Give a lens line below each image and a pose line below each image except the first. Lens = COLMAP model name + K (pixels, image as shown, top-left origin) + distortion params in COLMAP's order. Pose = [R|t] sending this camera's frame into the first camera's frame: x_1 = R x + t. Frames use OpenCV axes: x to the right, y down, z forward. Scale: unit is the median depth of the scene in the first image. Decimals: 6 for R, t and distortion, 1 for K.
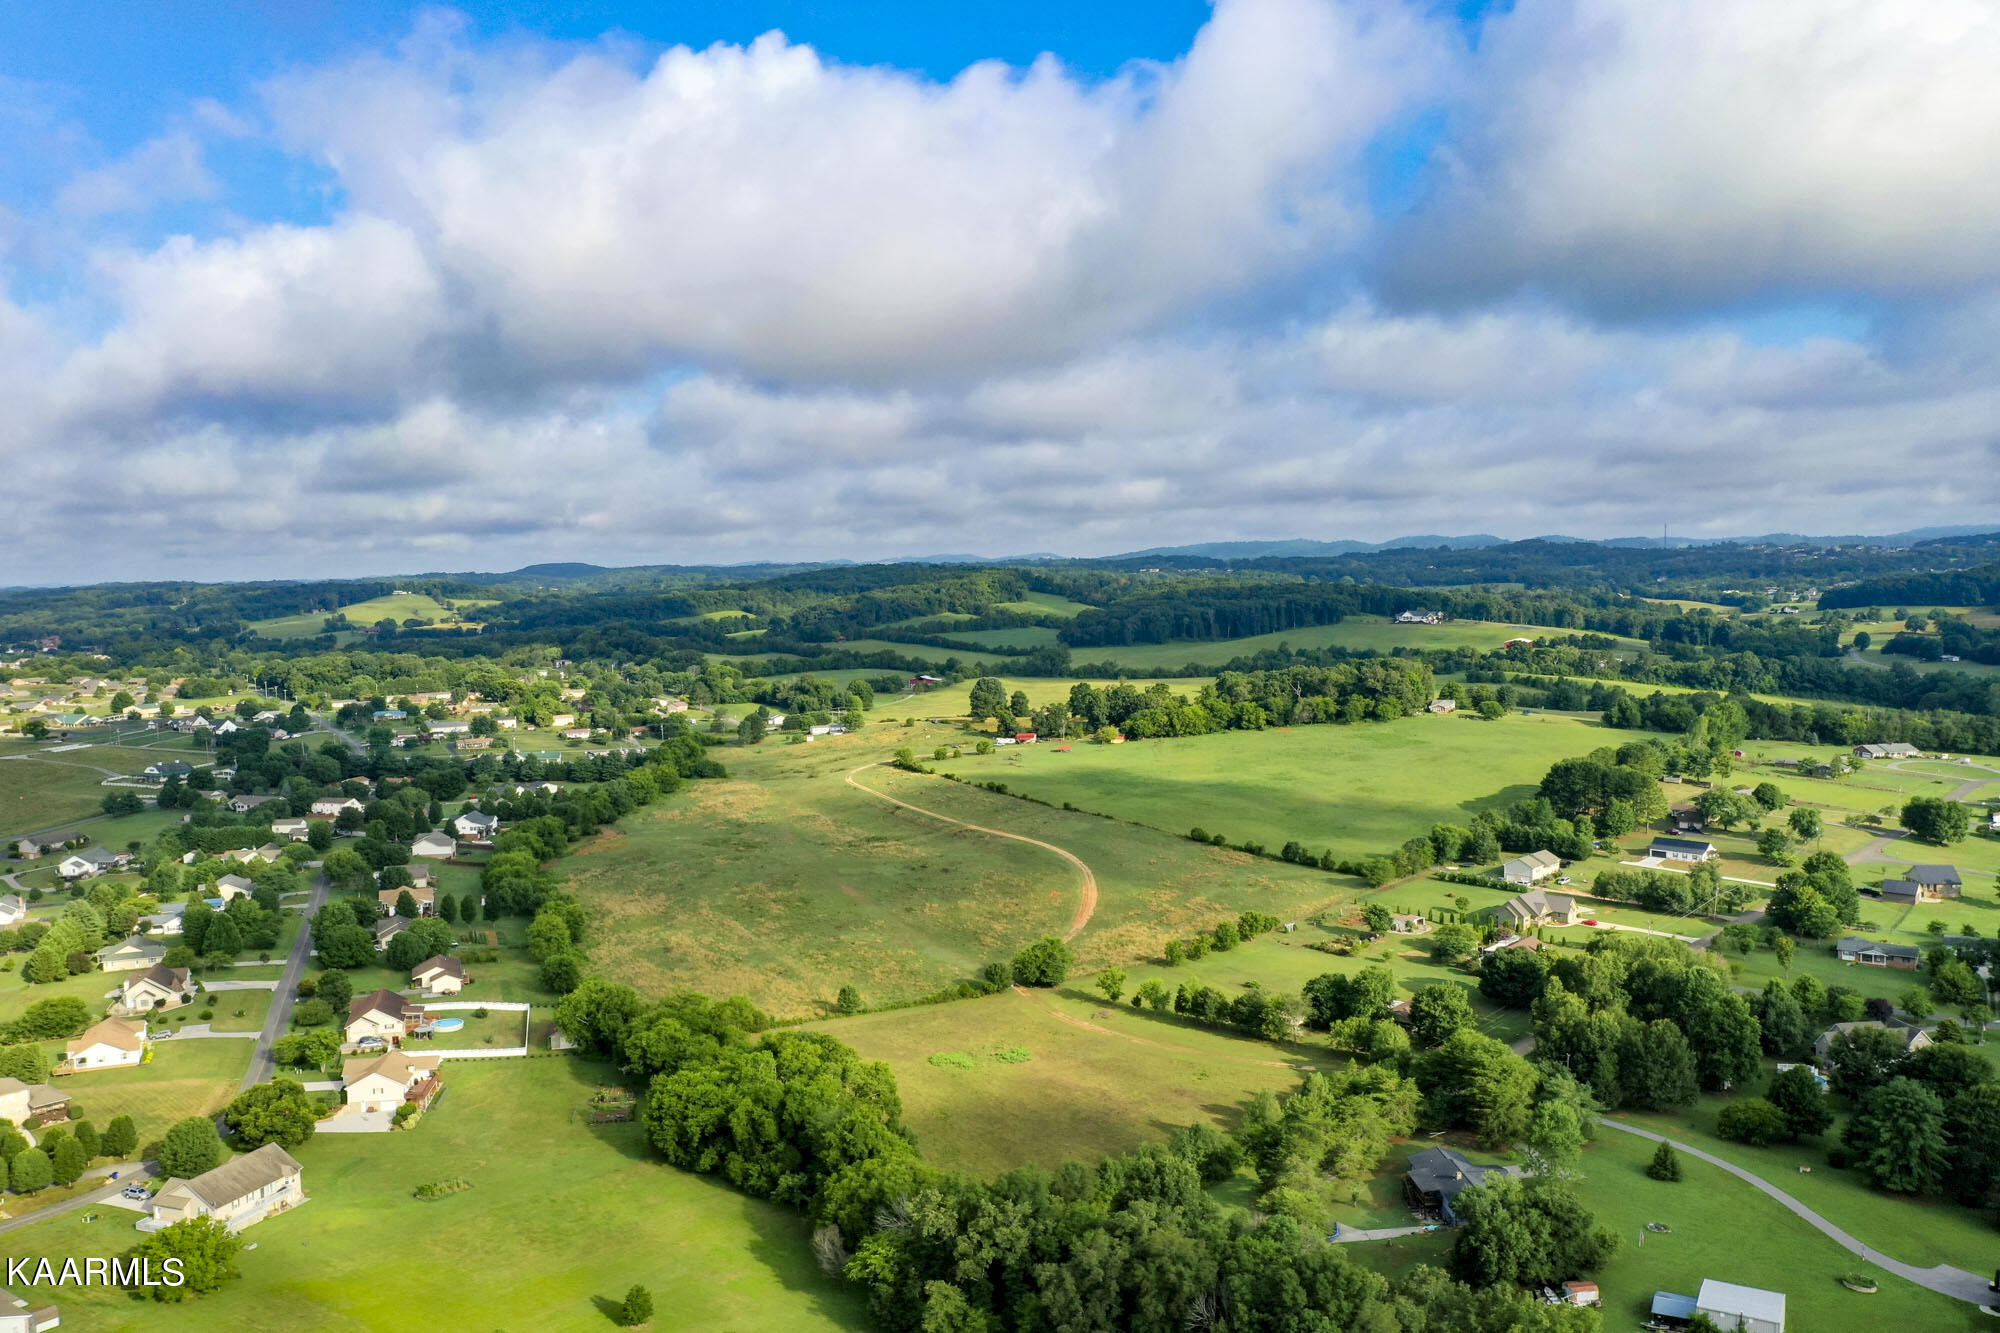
lens RADIAL K [[1587.2, 0, 1007.5], [0, 1587.2, 622.2], [0, 0, 1]] dist [-0.009009, 0.002147]
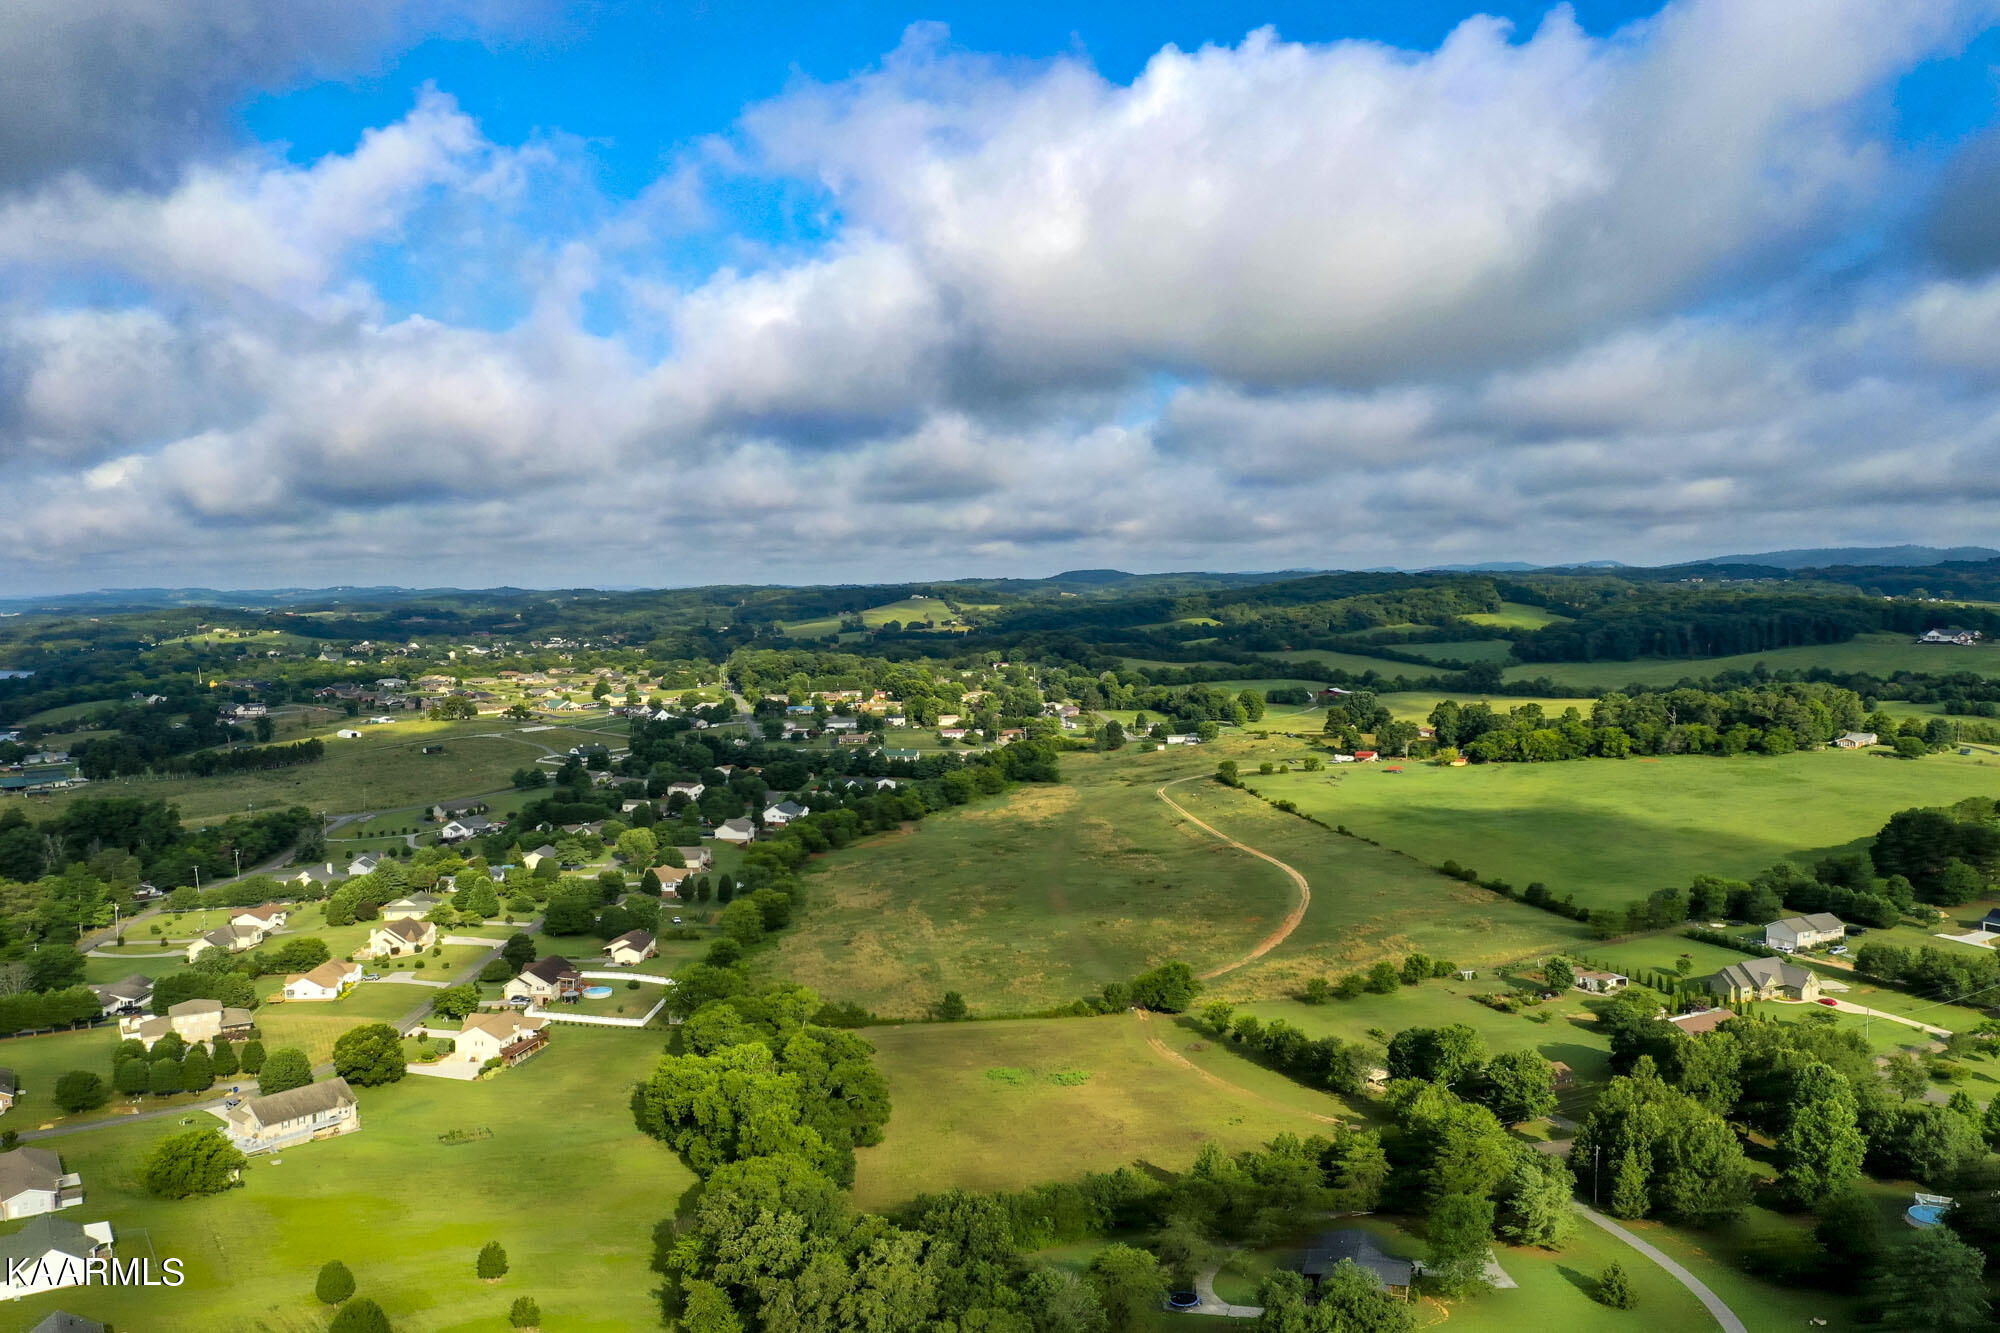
lens RADIAL K [[1588.6, 0, 1000.0], [0, 1588.6, 754.9], [0, 0, 1]] dist [-0.007690, -0.000167]
pose [[0.939180, 0.043308, -0.340683, 0.107660], [-0.016602, 0.996582, 0.080921, -0.000681], [0.343023, -0.070343, 0.936689, 0.032920]]
